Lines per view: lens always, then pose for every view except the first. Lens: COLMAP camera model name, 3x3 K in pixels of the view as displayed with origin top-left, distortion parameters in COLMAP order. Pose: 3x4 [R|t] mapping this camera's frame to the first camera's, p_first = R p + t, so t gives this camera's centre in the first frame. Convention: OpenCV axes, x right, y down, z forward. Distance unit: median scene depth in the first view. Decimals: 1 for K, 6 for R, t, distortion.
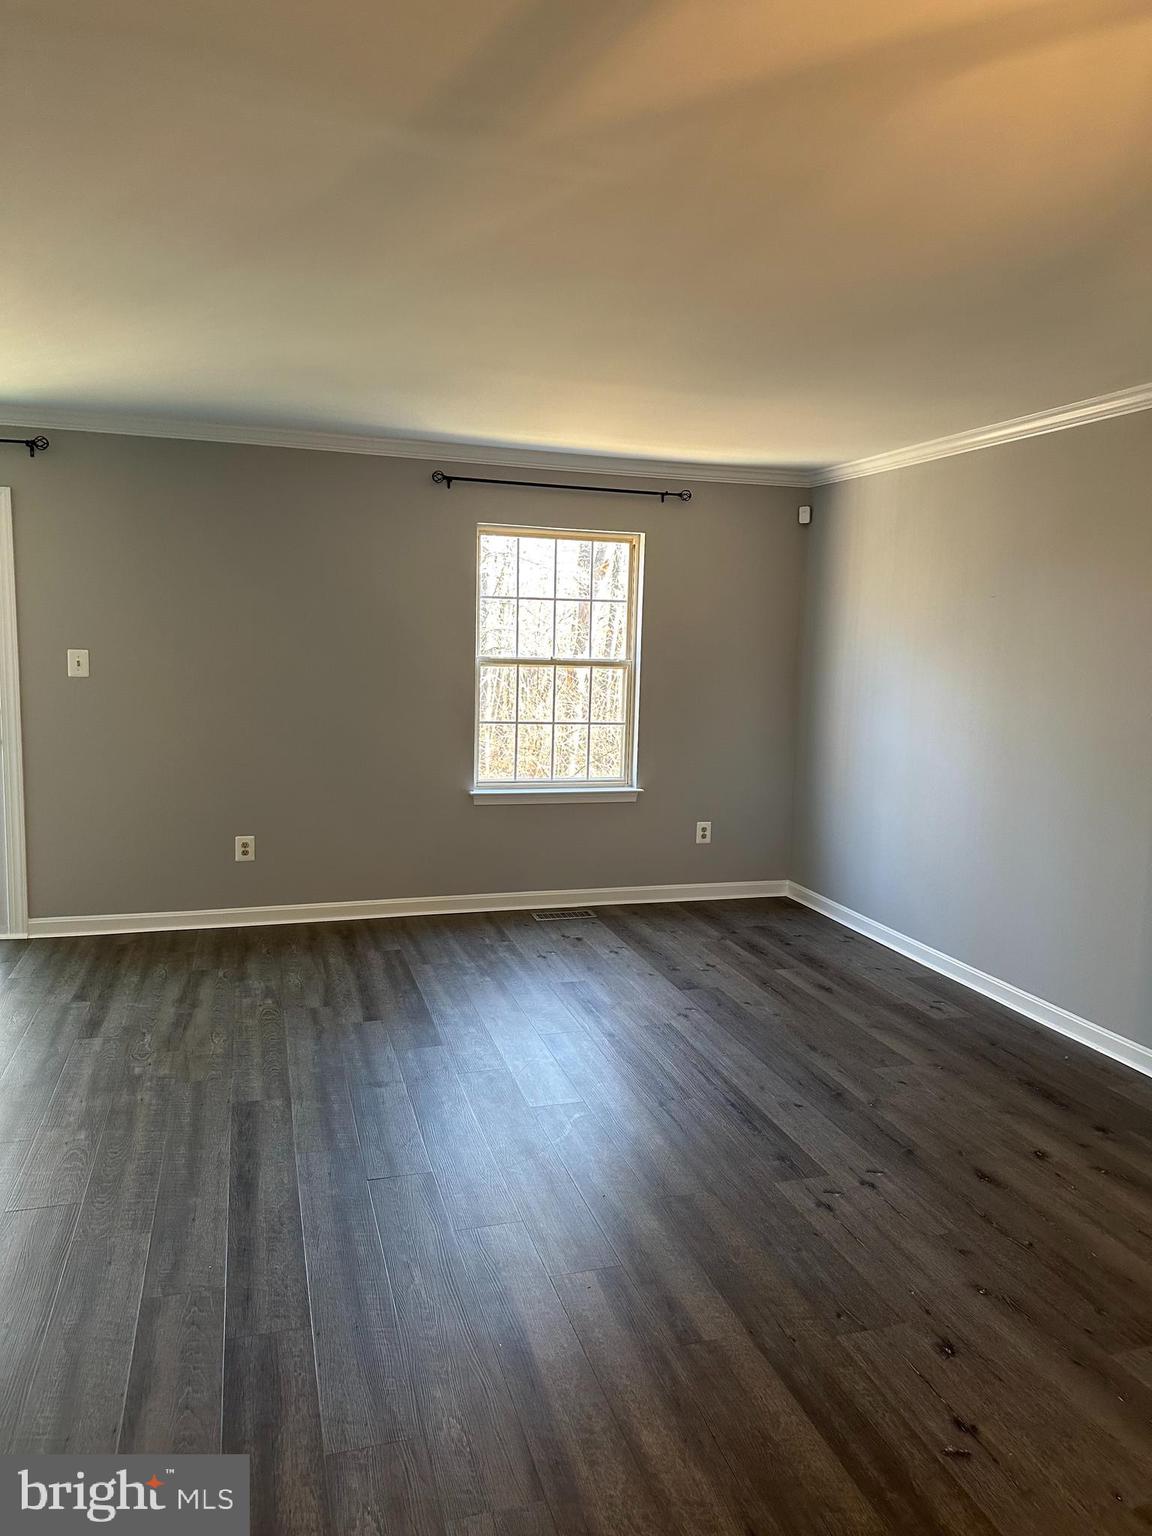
lens RADIAL K [[1073.0, 0, 584.2], [0, 1073.0, 760.7], [0, 0, 1]] dist [0.056822, -0.067403]
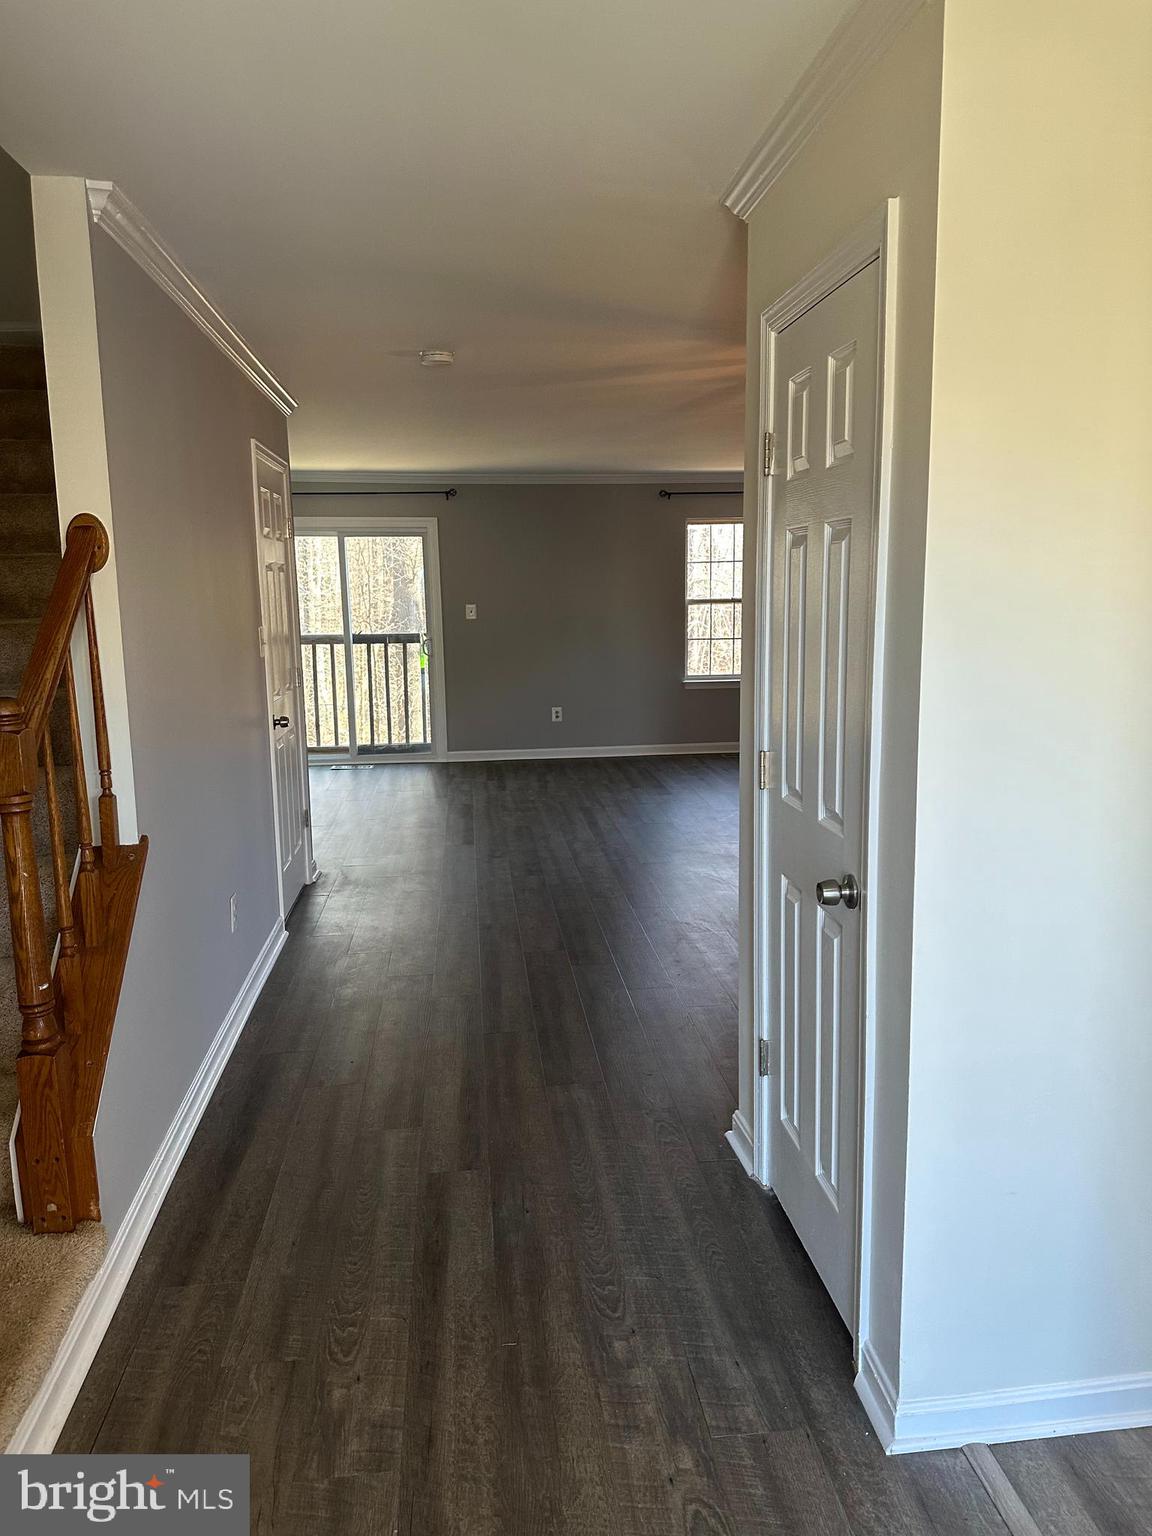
lens RADIAL K [[1073.0, 0, 594.9], [0, 1073.0, 777.0], [0, 0, 1]] dist [0.056822, -0.067403]
pose [[0.982932, -0.006942, -0.183836, 0.074109], [0.017783, 0.998194, 0.057388, 0.090564], [0.183106, -0.059678, 0.981280, -0.773813]]
